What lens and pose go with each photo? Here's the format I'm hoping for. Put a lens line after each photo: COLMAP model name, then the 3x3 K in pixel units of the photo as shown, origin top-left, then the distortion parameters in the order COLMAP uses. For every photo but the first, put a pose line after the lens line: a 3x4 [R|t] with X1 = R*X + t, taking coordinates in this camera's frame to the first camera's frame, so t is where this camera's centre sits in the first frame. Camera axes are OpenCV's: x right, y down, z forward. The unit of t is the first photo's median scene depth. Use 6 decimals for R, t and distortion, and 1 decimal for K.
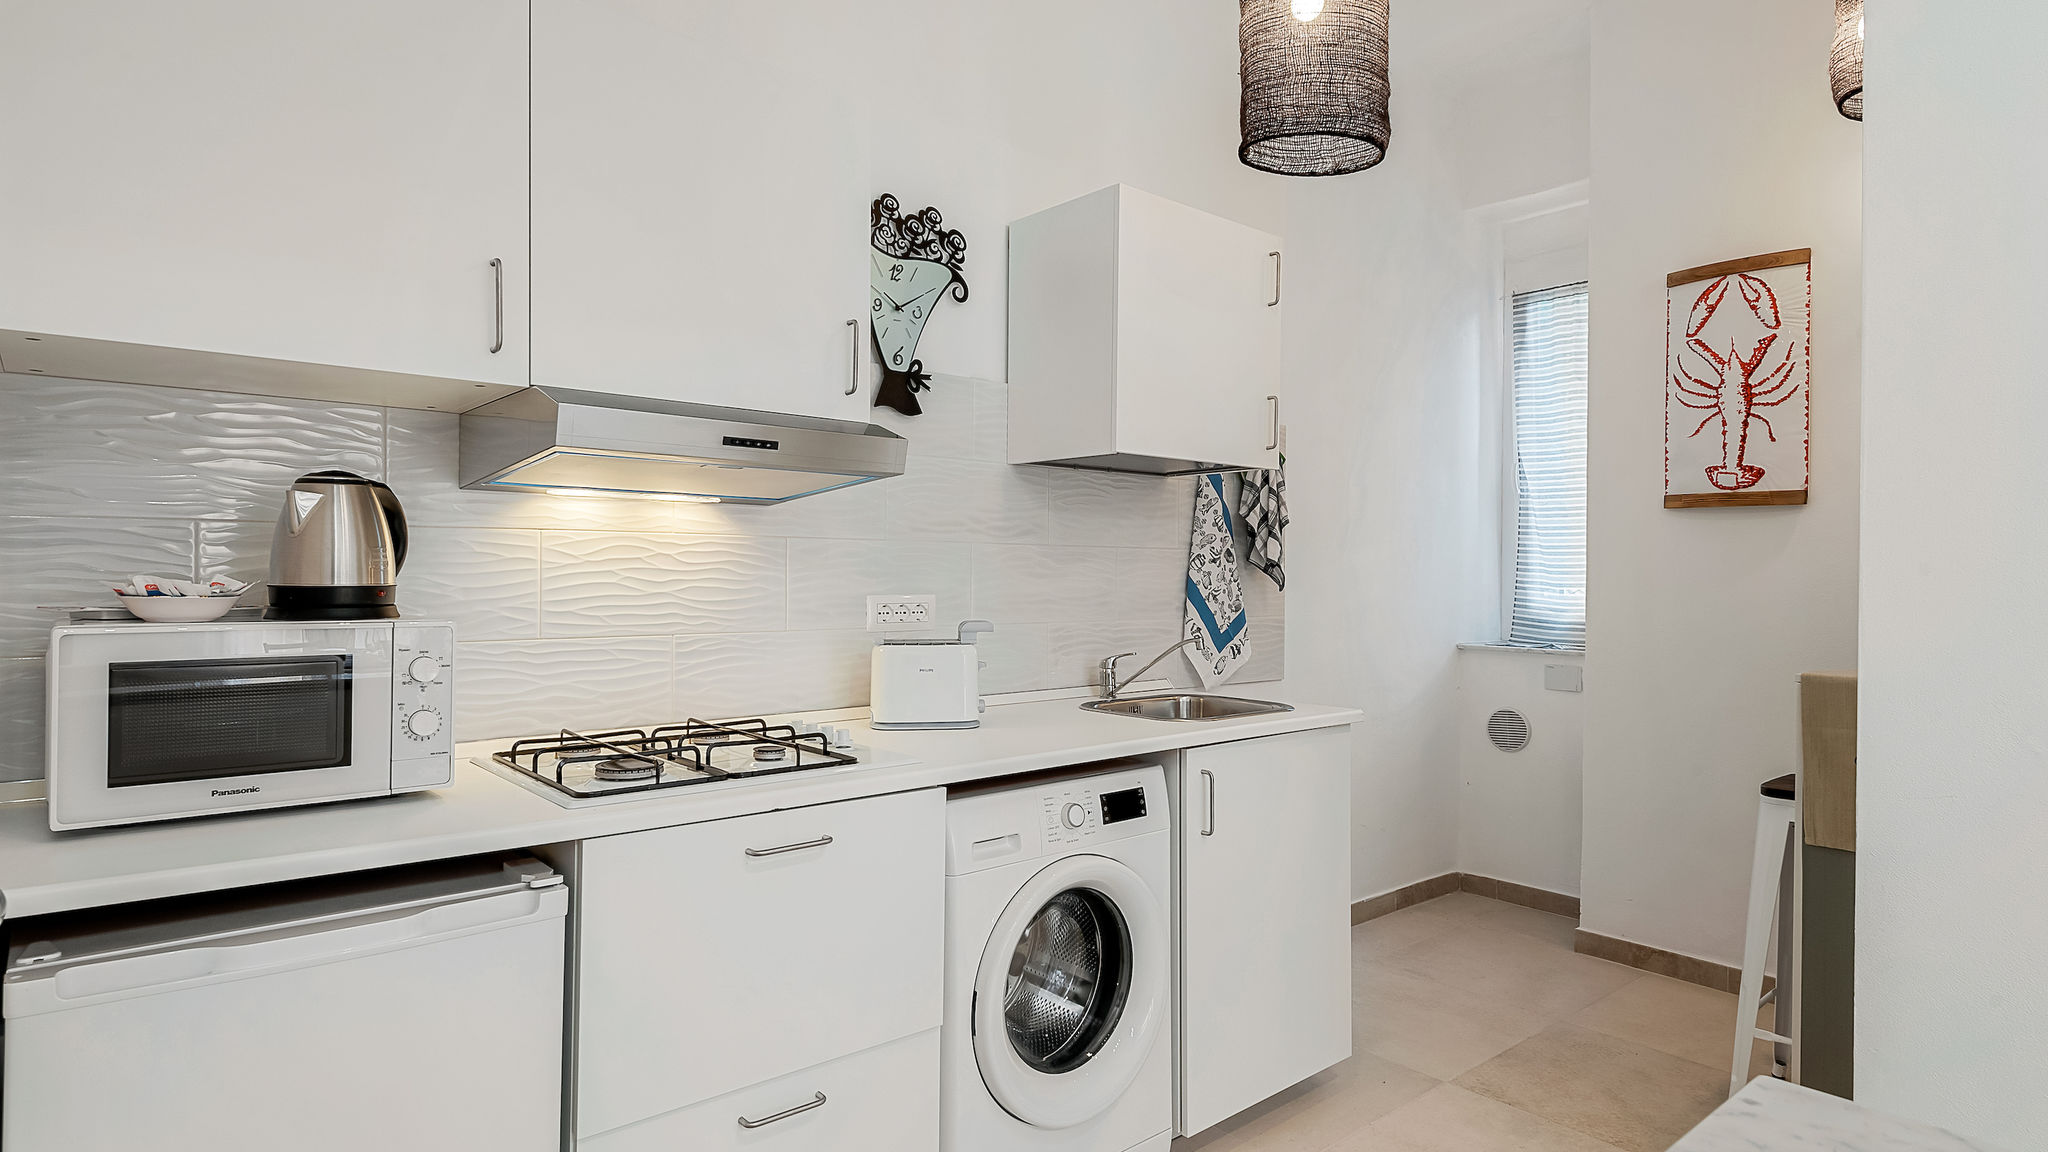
lens RADIAL K [[1061.9, 0, 1024.0], [0, 1061.9, 576.0], [0, 0, 1]] dist [0.015236, -0.000816]
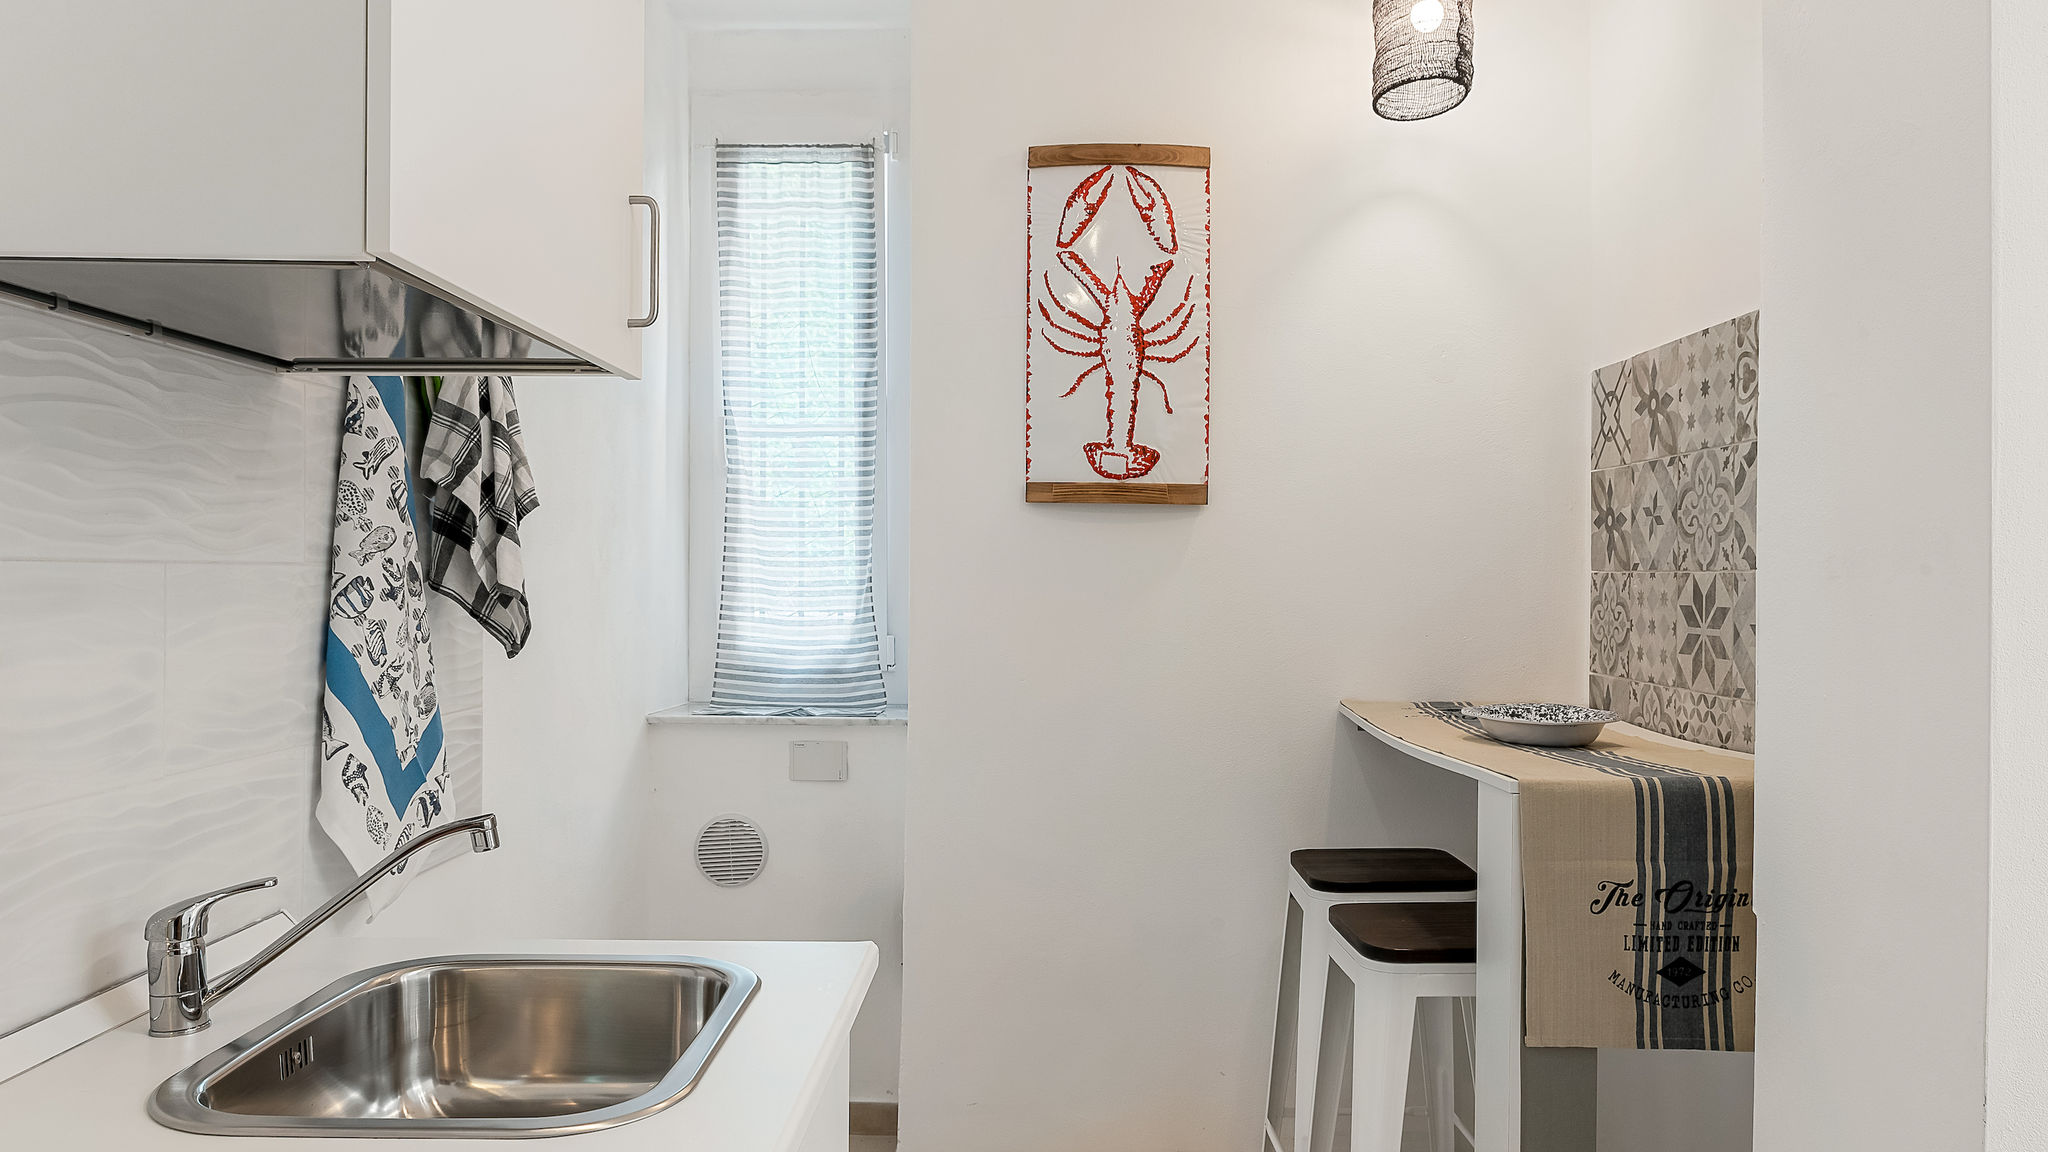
lens RADIAL K [[1433.3, 0, 1024.0], [0, 1433.3, 576.0], [0, 0, 1]] dist [0.002230, -0.002133]
pose [[0.660088, -0.002469, 0.751185, -0.069246], [0.000666, 0.999996, 0.002702, -0.021549], [-0.751188, -0.001284, 0.660087, 0.447686]]
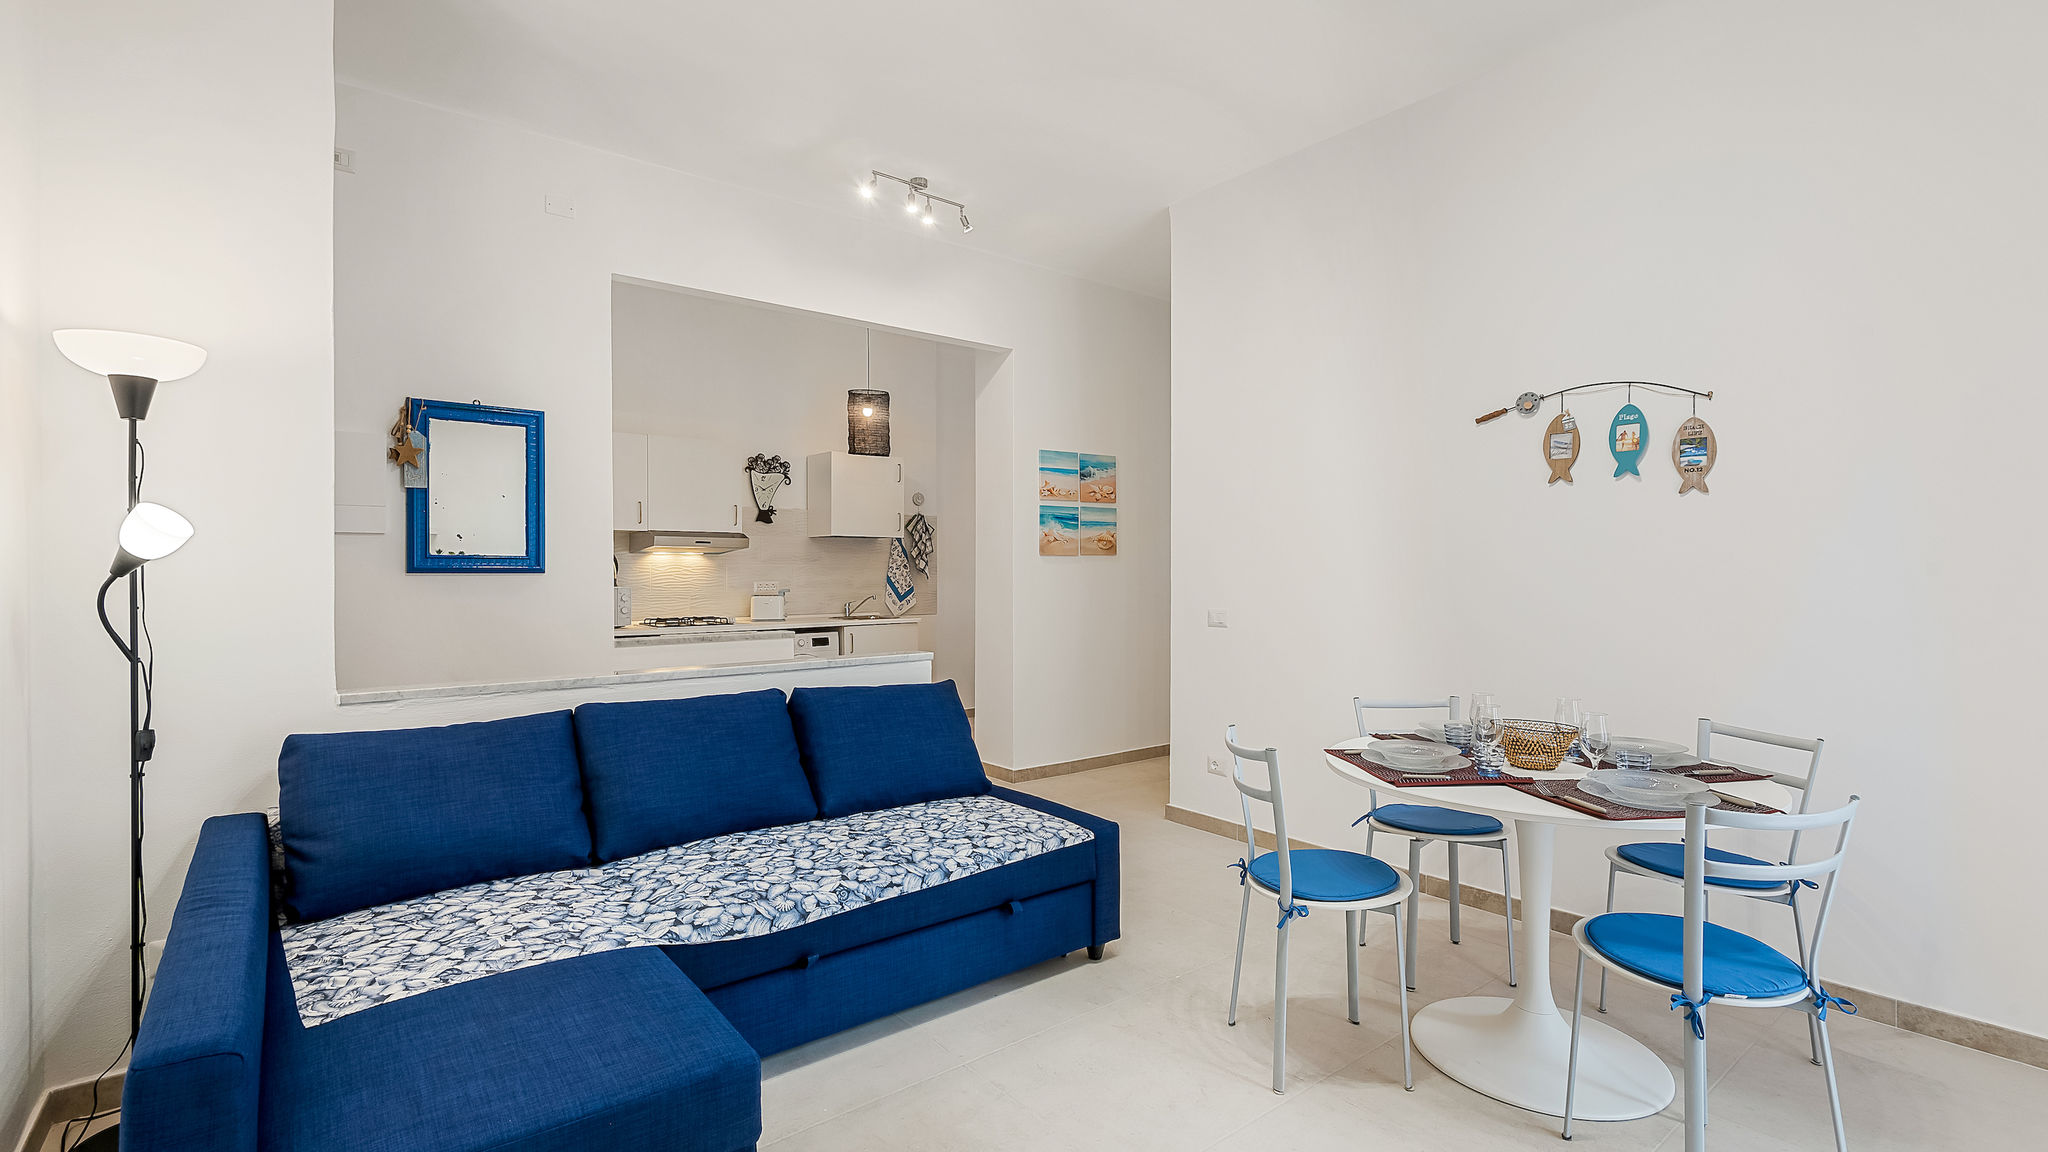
lens RADIAL K [[928.9, 0, 1024.0], [0, 928.9, 576.0], [0, 0, 1]] dist [0.041880, -0.028753]
pose [[0.997923, -0.007370, -0.063990, 0.635984], [0.007466, 0.999971, 0.001259, 0.003893], [0.063979, -0.001734, 0.997950, -1.314331]]
